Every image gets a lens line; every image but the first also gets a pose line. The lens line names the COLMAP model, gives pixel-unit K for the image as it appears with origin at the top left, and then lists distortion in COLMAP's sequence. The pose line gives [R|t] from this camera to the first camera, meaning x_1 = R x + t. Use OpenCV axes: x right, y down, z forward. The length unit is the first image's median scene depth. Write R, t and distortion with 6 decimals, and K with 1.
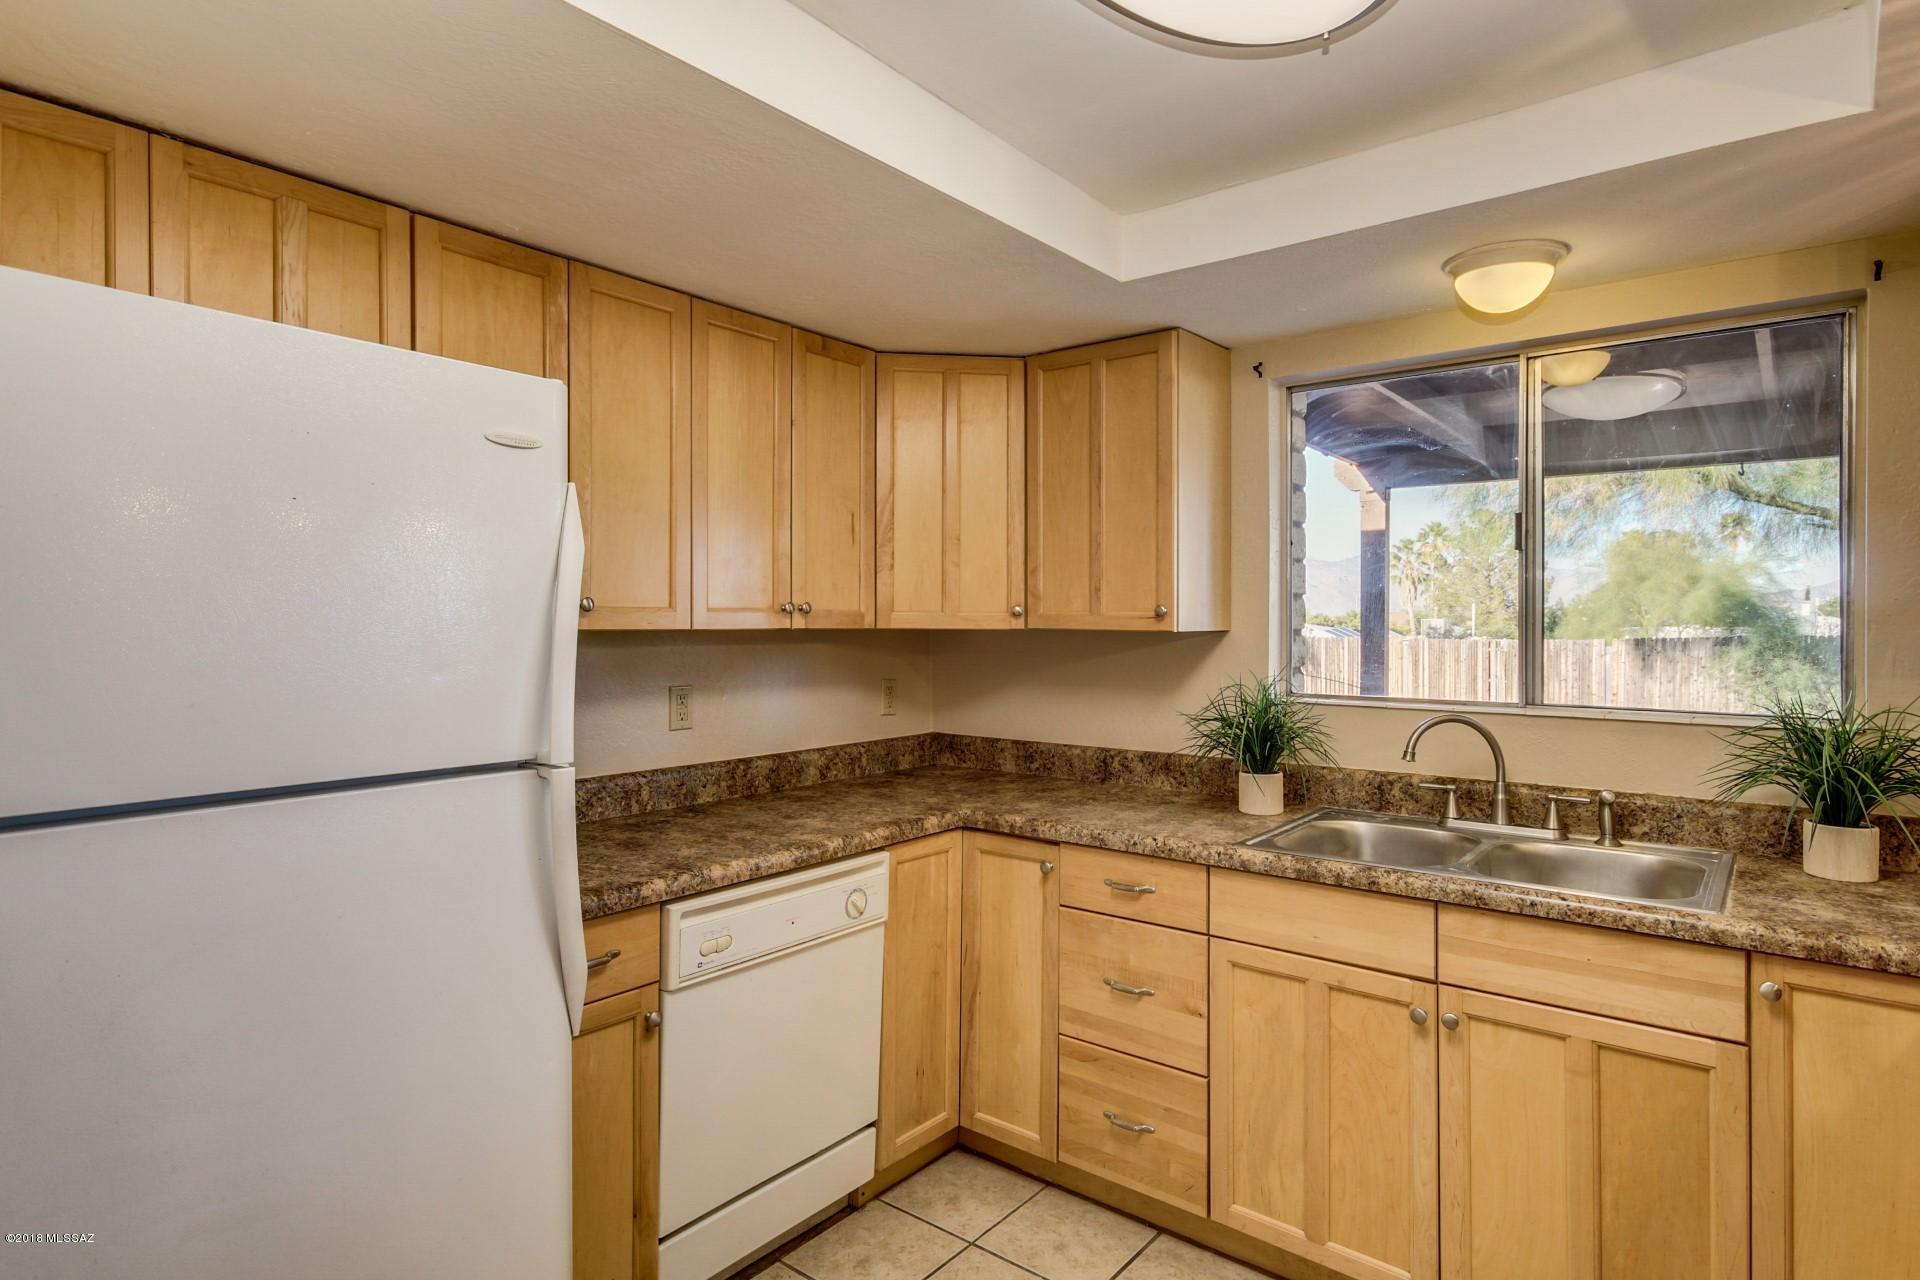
lens RADIAL K [[1038.6, 0, 967.6], [0, 1038.6, 621.7], [0, 0, 1]] dist [0.011328, -0.003640]
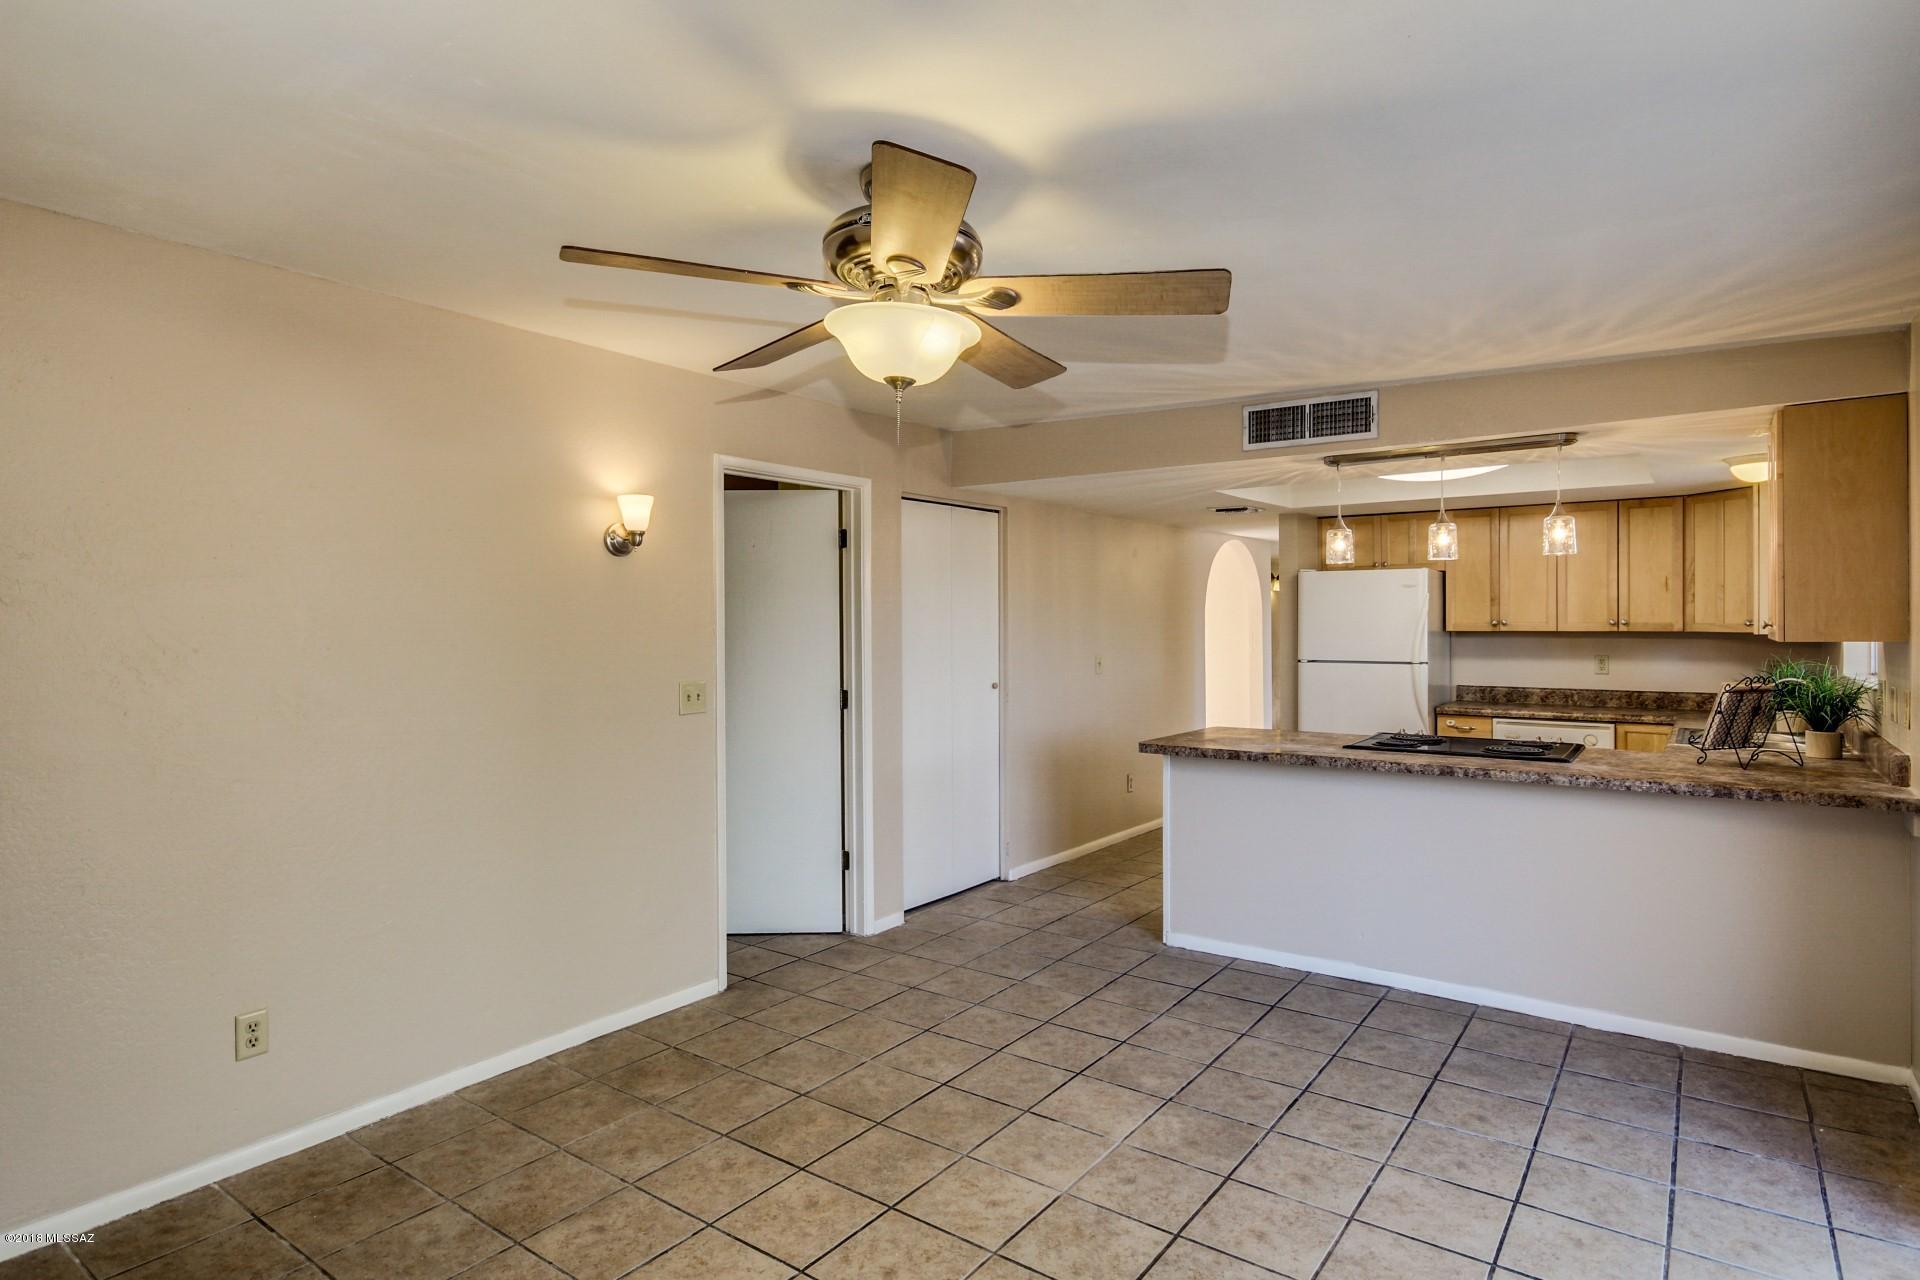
lens RADIAL K [[1038.6, 0, 963.0], [0, 1038.6, 626.0], [0, 0, 1]] dist [0.011328, -0.003640]
pose [[0.052089, 0.002416, -0.998640, 2.325905], [0.004182, 0.999988, 0.002638, -0.019082], [0.998634, -0.004314, 0.052078, -0.643113]]
